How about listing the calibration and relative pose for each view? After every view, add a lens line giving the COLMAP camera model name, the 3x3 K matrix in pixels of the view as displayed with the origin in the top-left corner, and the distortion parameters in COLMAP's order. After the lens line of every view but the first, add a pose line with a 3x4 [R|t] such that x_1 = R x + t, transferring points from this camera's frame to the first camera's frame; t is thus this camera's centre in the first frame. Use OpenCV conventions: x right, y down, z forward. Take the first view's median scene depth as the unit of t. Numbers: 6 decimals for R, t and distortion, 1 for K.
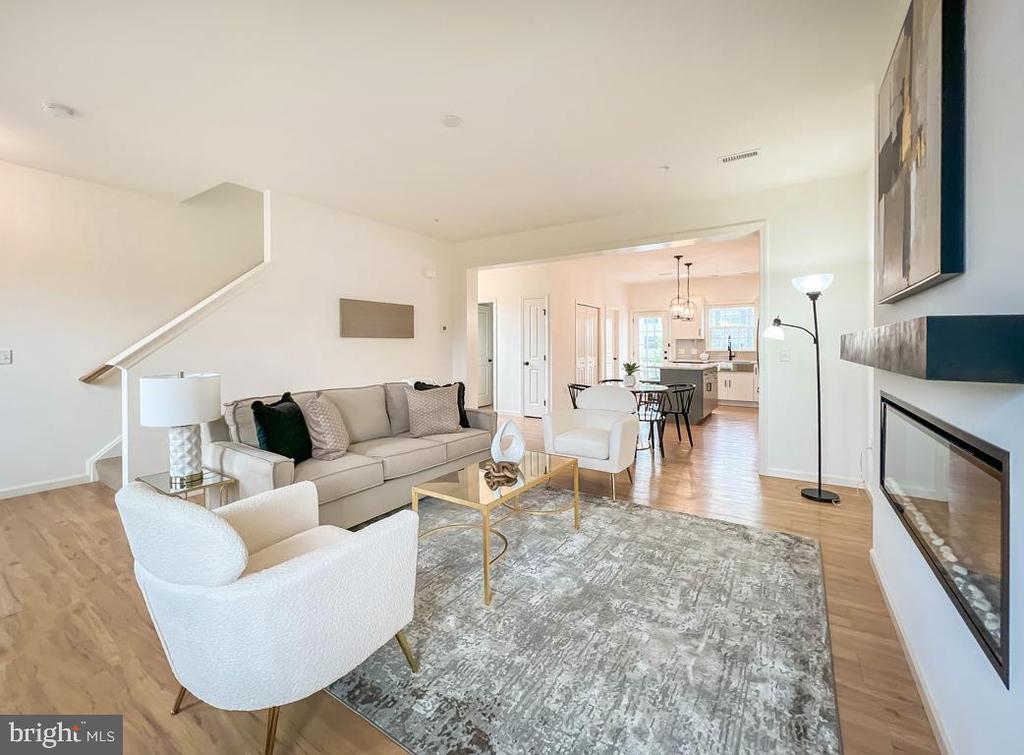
lens RADIAL K [[449.2, 0, 561.1], [0, 449.2, 347.7], [0, 0, 1]] dist [-0.000694, -0.000150]
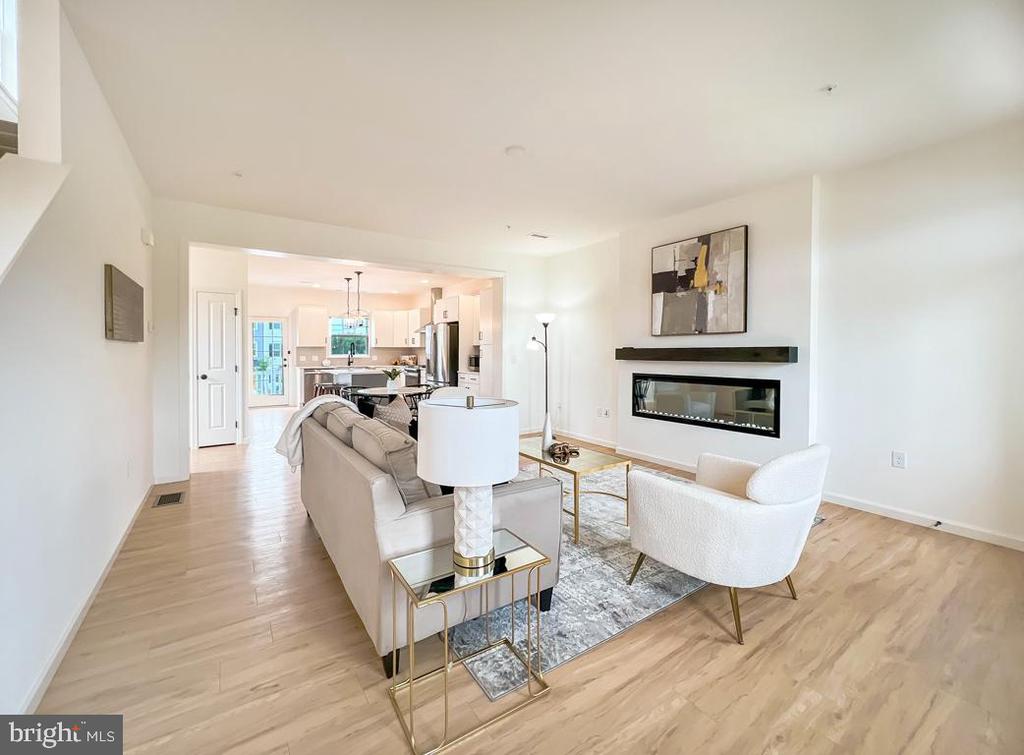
lens RADIAL K [[410.3, 0, 499.4], [0, 410.3, 359.7], [0, 0, 1]] dist [0.000638, 0.000072]
pose [[0.412506, -0.016960, 0.910797, -0.959426], [0.002995, 0.999847, 0.017262, -0.008471], [-0.910950, -0.004393, 0.412494, 0.506861]]
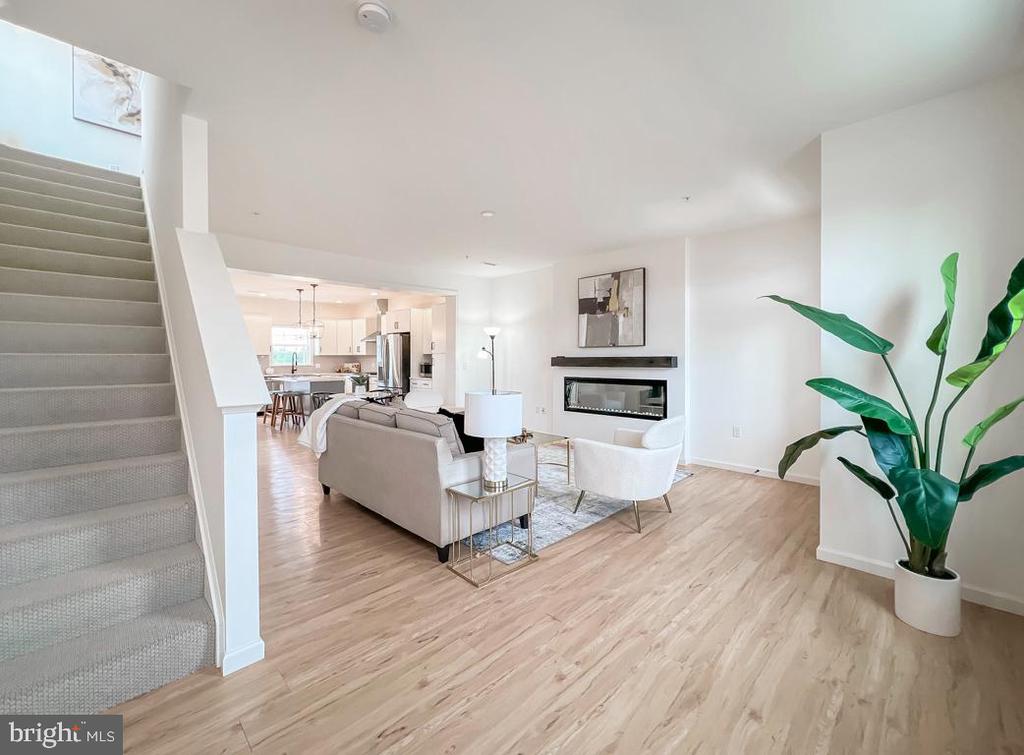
lens RADIAL K [[426.4, 0, 508.0], [0, 426.4, 360.5], [0, 0, 1]] dist [-0.001004, -0.000072]
pose [[0.205795, -0.007720, 0.978565, -1.334432], [0.006327, 0.999958, 0.006558, -0.020397], [-0.978575, 0.004842, 0.205836, 0.529065]]
